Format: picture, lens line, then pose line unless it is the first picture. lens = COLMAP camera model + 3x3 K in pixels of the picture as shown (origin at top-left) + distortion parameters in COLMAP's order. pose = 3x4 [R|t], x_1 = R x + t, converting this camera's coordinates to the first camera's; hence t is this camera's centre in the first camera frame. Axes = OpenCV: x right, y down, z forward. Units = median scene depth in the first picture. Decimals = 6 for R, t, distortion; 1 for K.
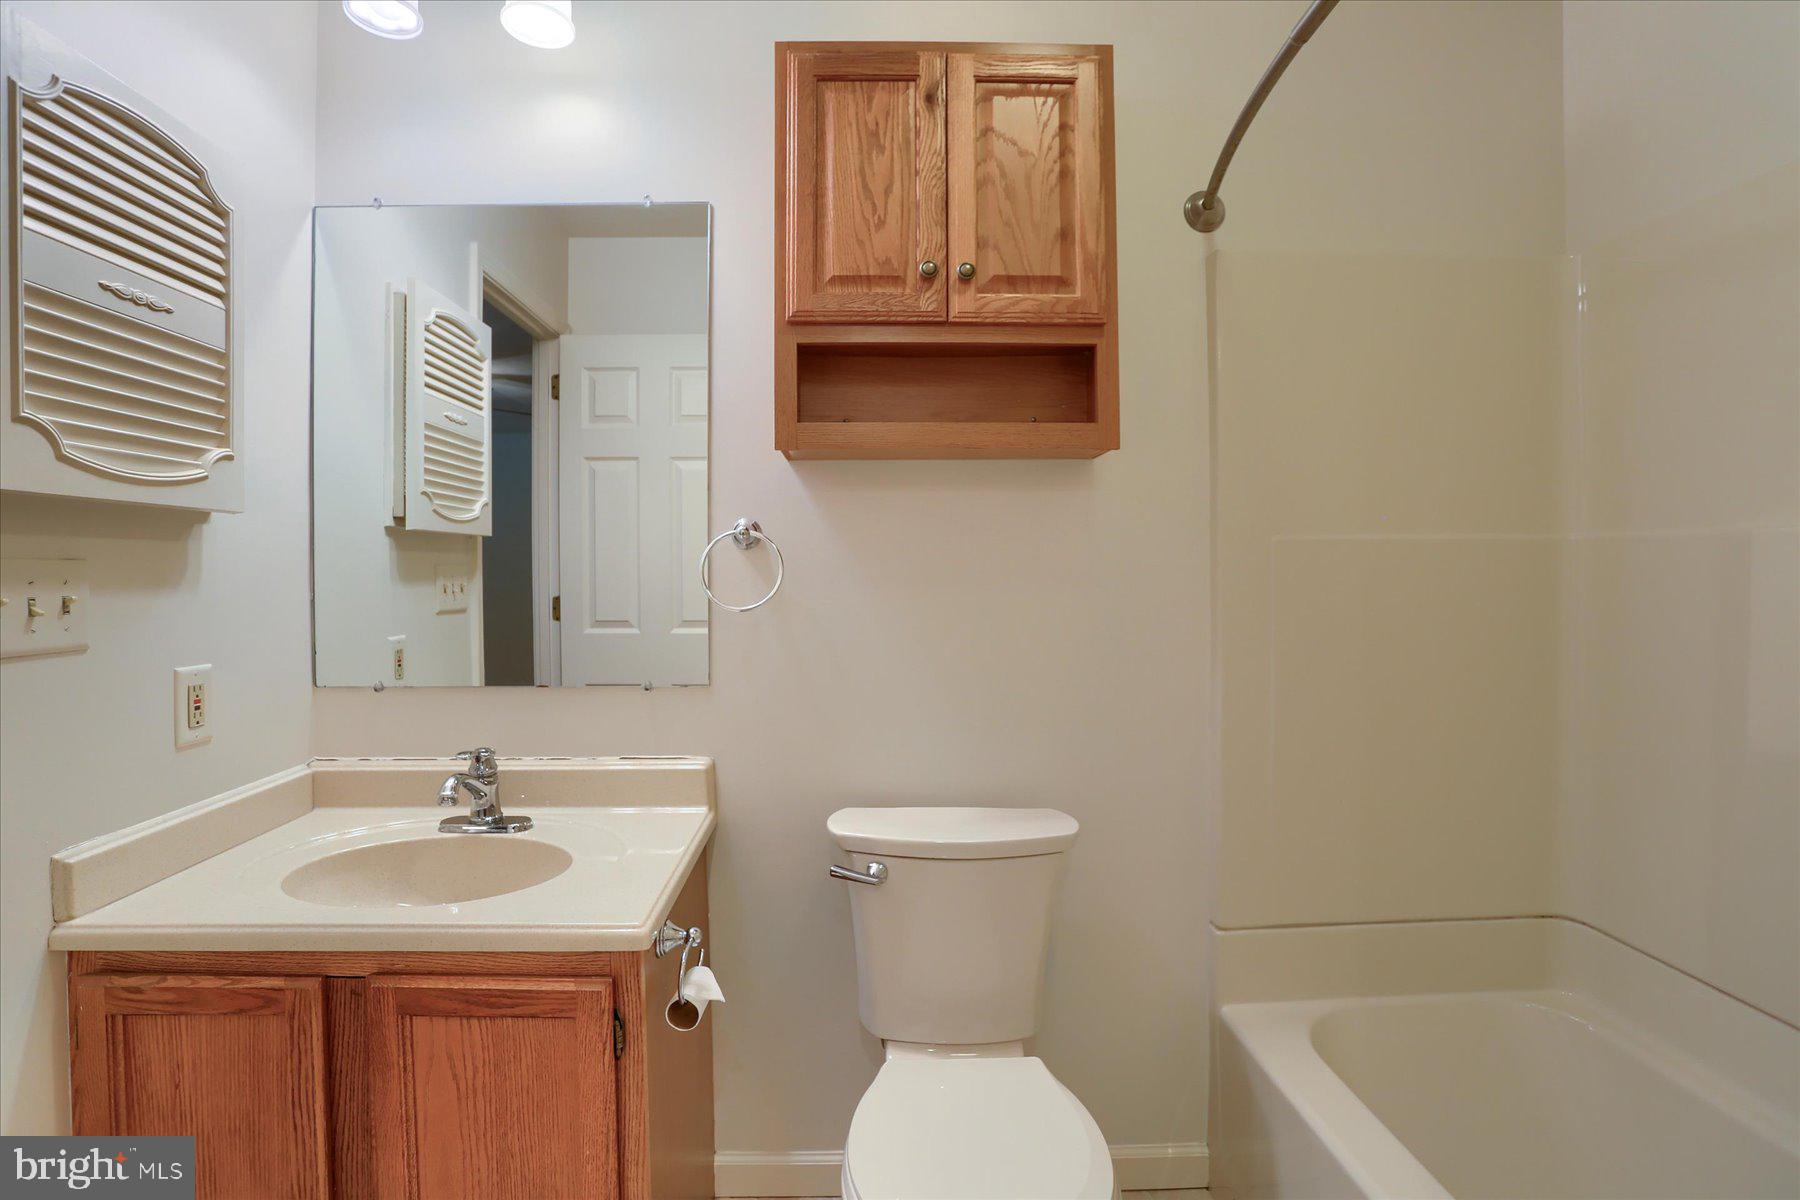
lens RADIAL K [[906.6, 0, 867.9], [0, 906.6, 573.4], [0, 0, 1]] dist [-0.044899, 0.000159]
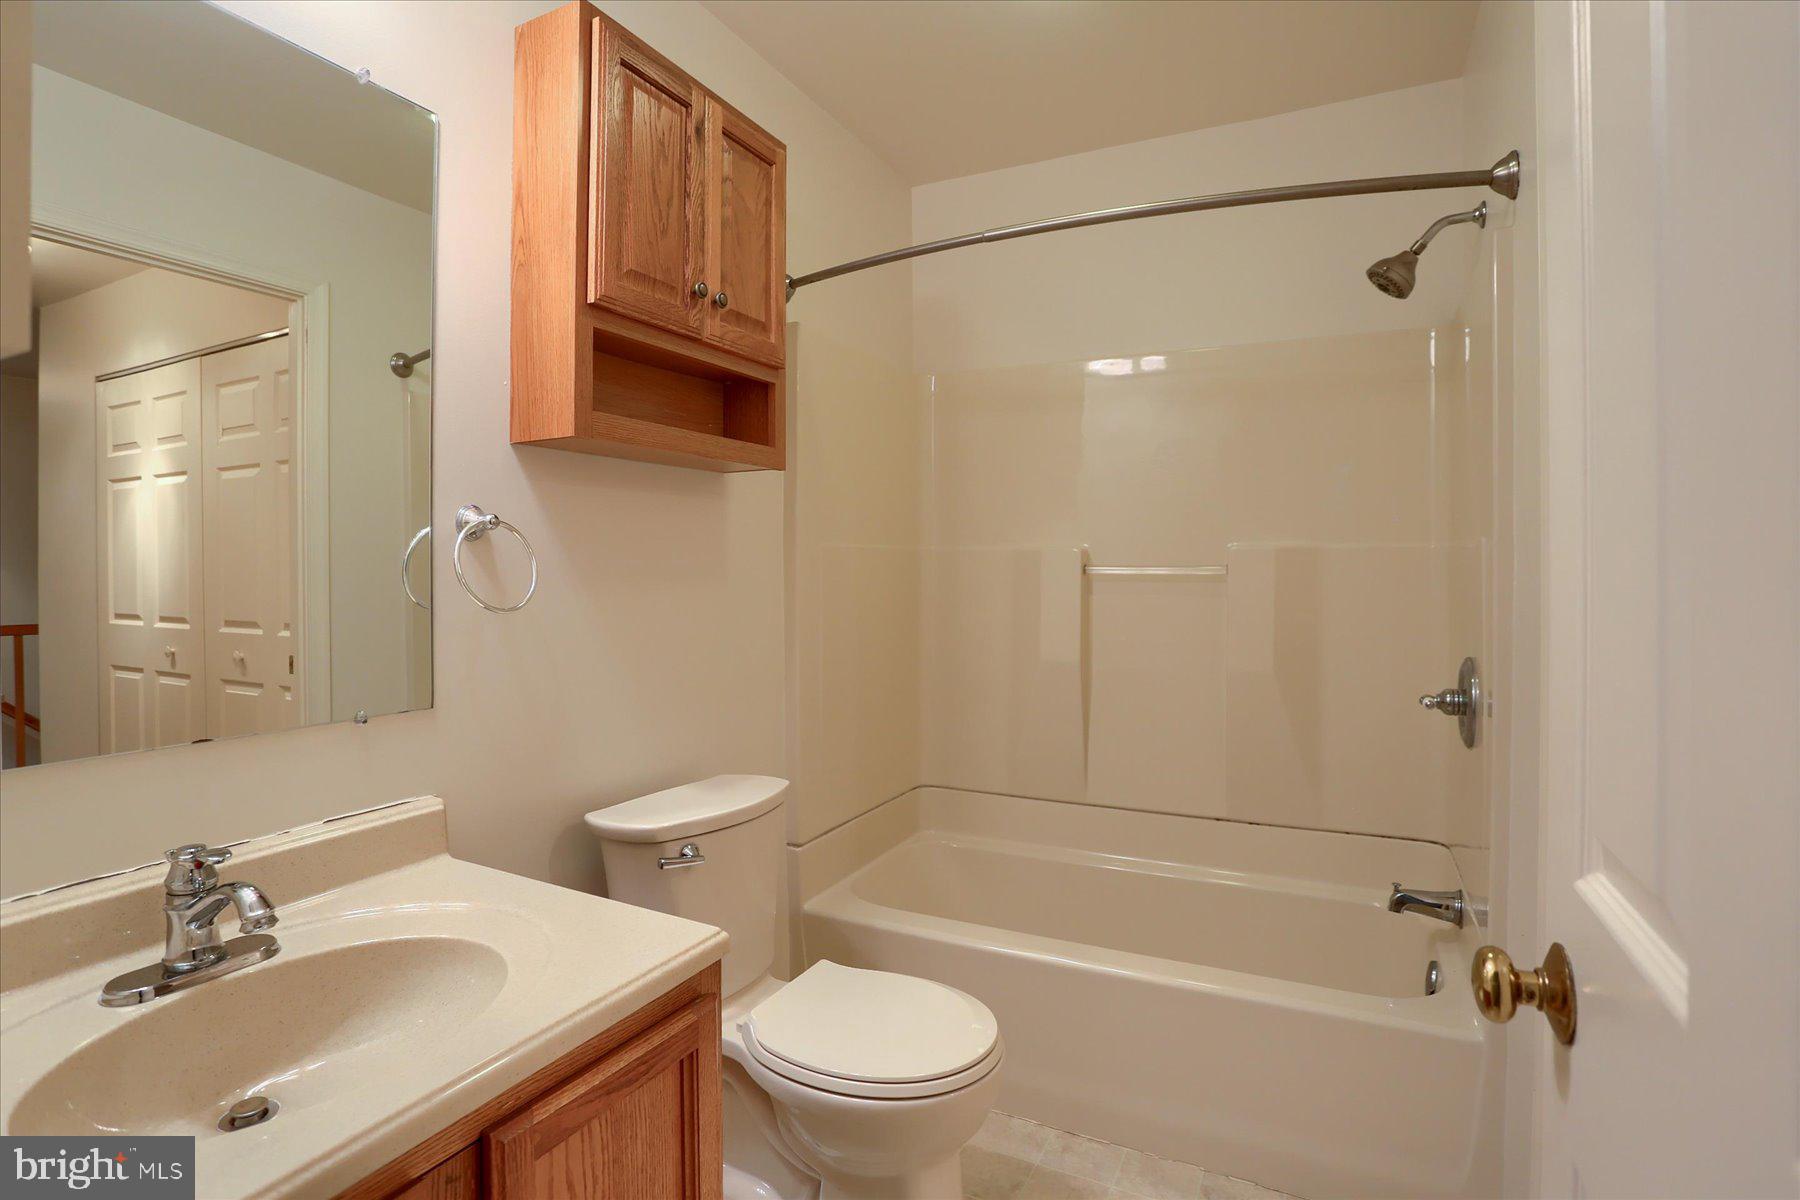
lens RADIAL K [[906.6, 0, 867.9], [0, 906.6, 573.4], [0, 0, 1]] dist [-0.044899, 0.000159]
pose [[0.493424, -0.000190, 0.869789, -0.766159], [0.009319, 0.999944, -0.005068, 0.011710], [-0.869739, 0.010607, 0.493398, 0.288619]]
